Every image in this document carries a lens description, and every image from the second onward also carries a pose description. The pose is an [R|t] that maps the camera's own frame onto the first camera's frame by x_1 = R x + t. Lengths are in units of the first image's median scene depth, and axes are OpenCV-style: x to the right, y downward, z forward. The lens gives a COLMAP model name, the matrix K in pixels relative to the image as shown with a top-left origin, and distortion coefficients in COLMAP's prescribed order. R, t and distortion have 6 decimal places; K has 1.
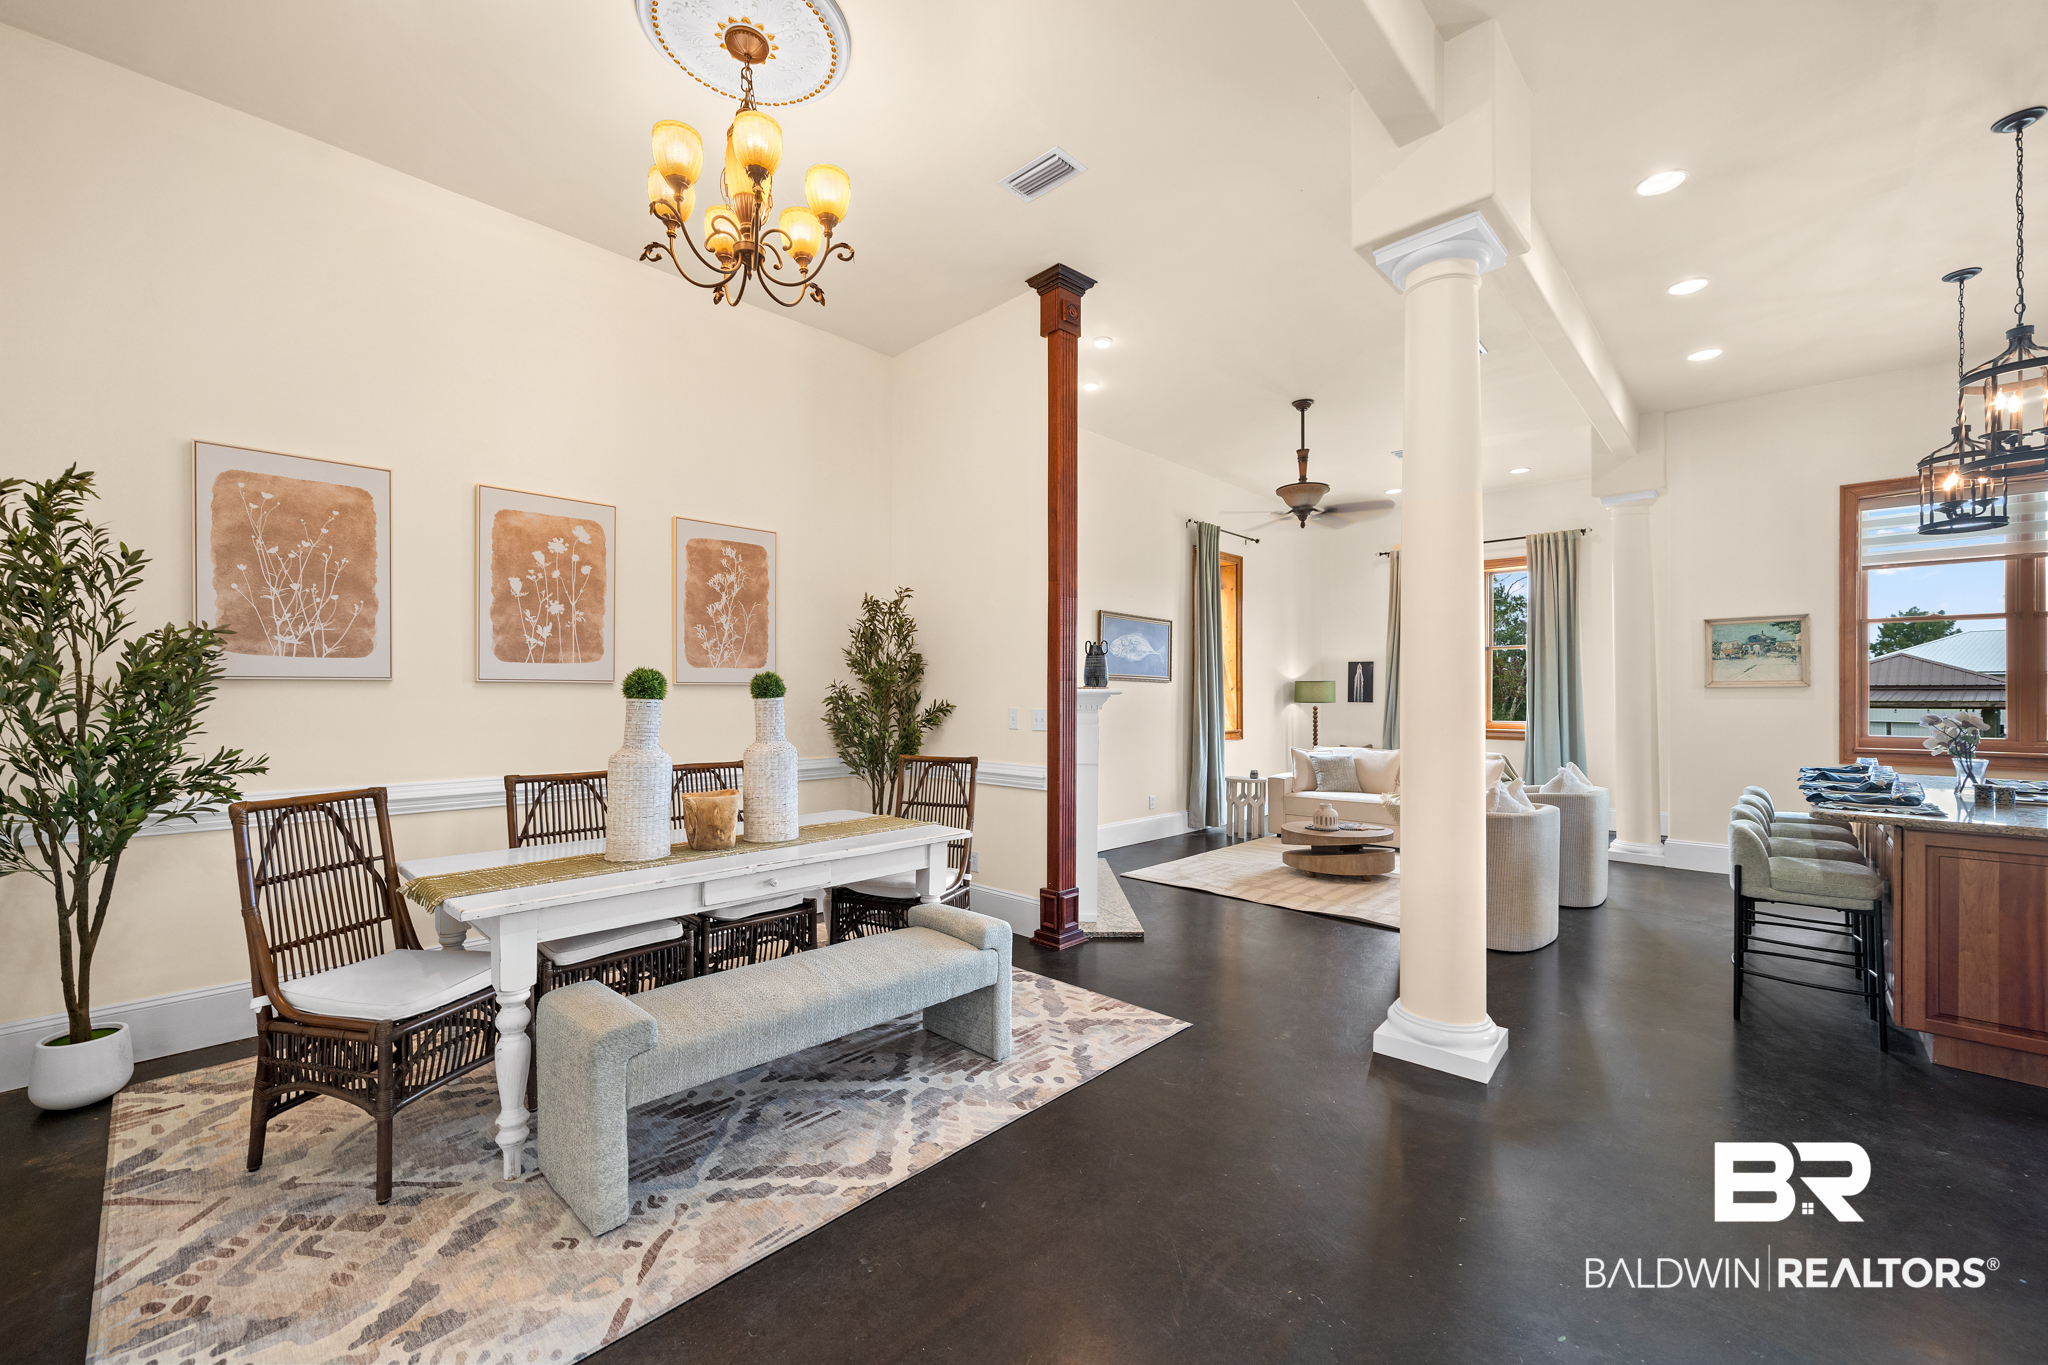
lens RADIAL K [[808.3, 0, 1021.7], [0, 808.3, 689.0], [0, 0, 1]] dist [-0.003546, 0.000910]
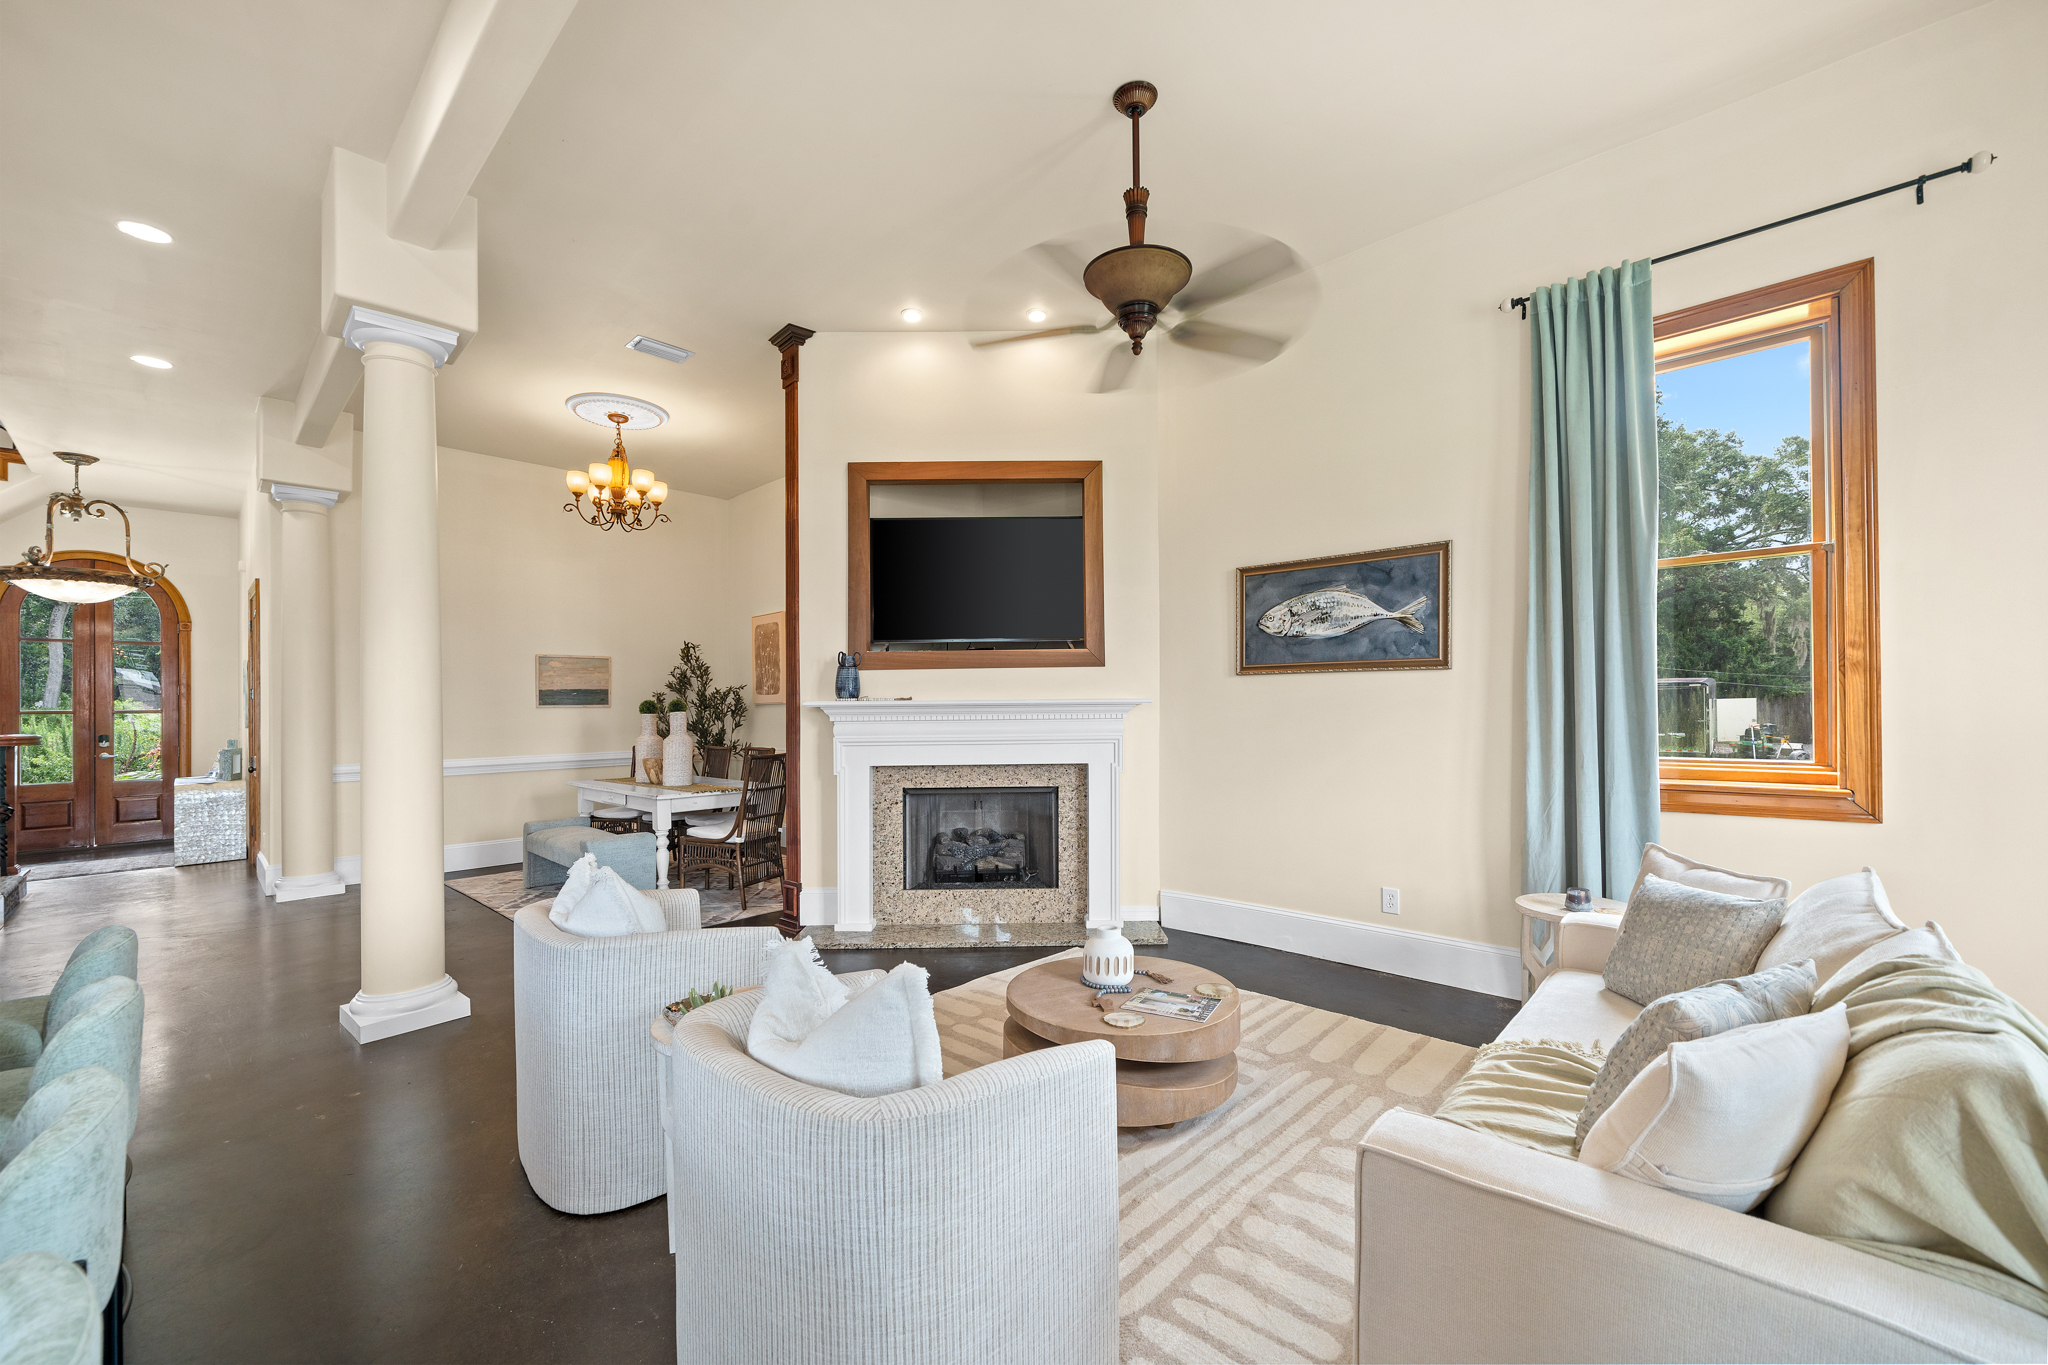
lens RADIAL K [[808.3, 0, 1027.4], [0, 808.3, 699.6], [0, 0, 1]] dist [-0.003546, 0.000910]
pose [[0.007455, -0.012379, -0.999896, 1.186160], [0.023832, 0.999642, -0.012198, 0.018149], [0.999688, -0.023739, 0.007747, 1.323294]]
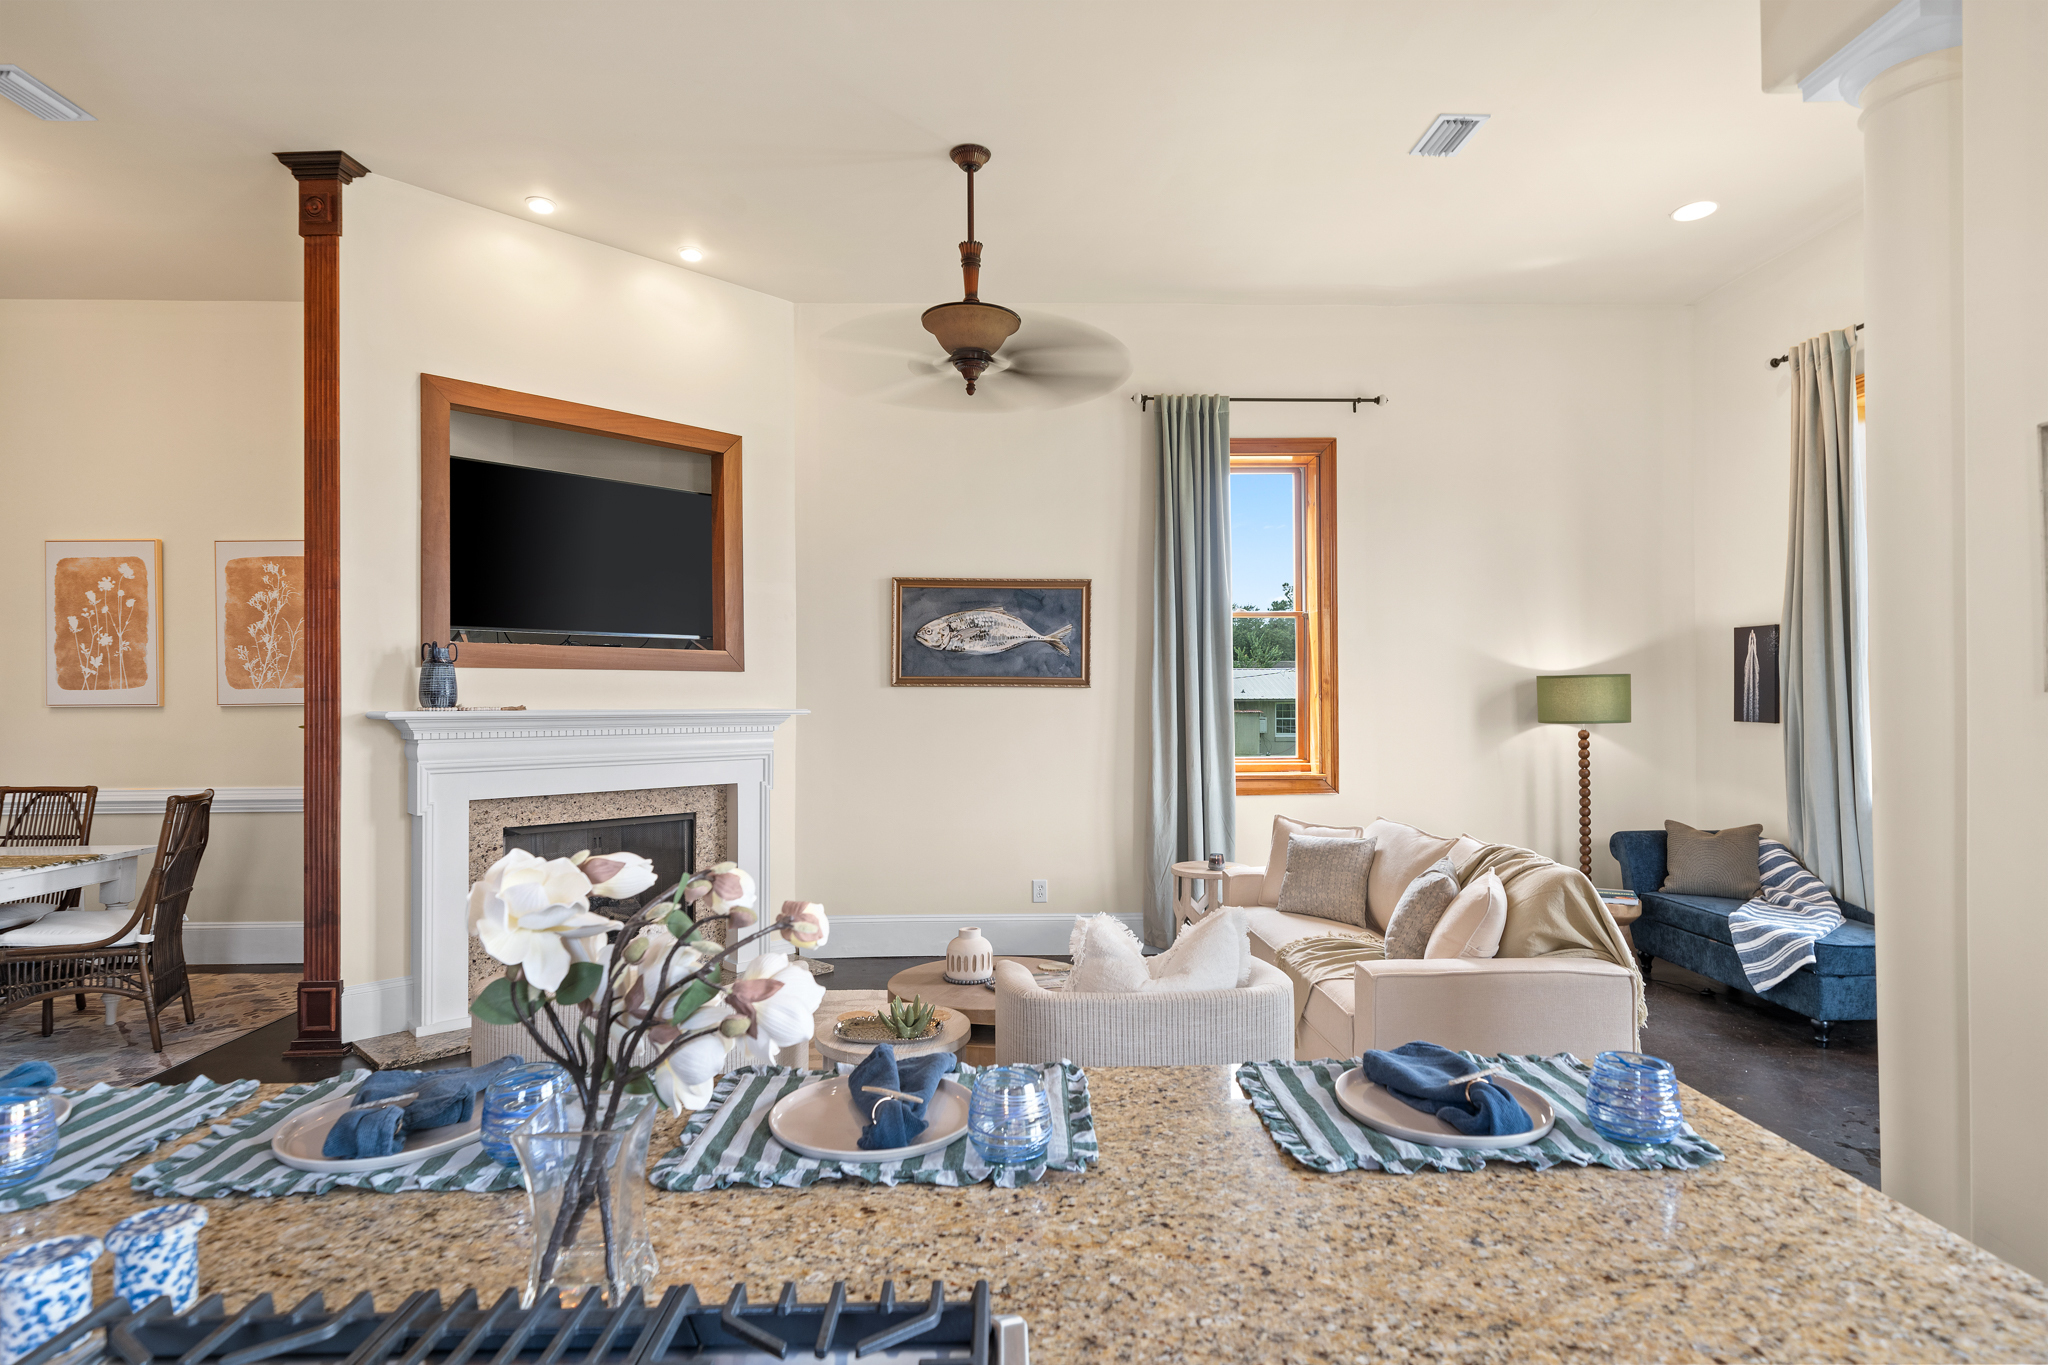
lens RADIAL K [[1058.9, 0, 1022.6], [0, 1058.9, 704.2], [0, 0, 1]] dist [-0.010672, 0.004329]
pose [[0.712001, -0.000588, -0.702178, 1.212557], [0.013376, 0.999830, 0.012726, -0.011473], [0.702051, -0.018454, 0.711887, 0.763017]]
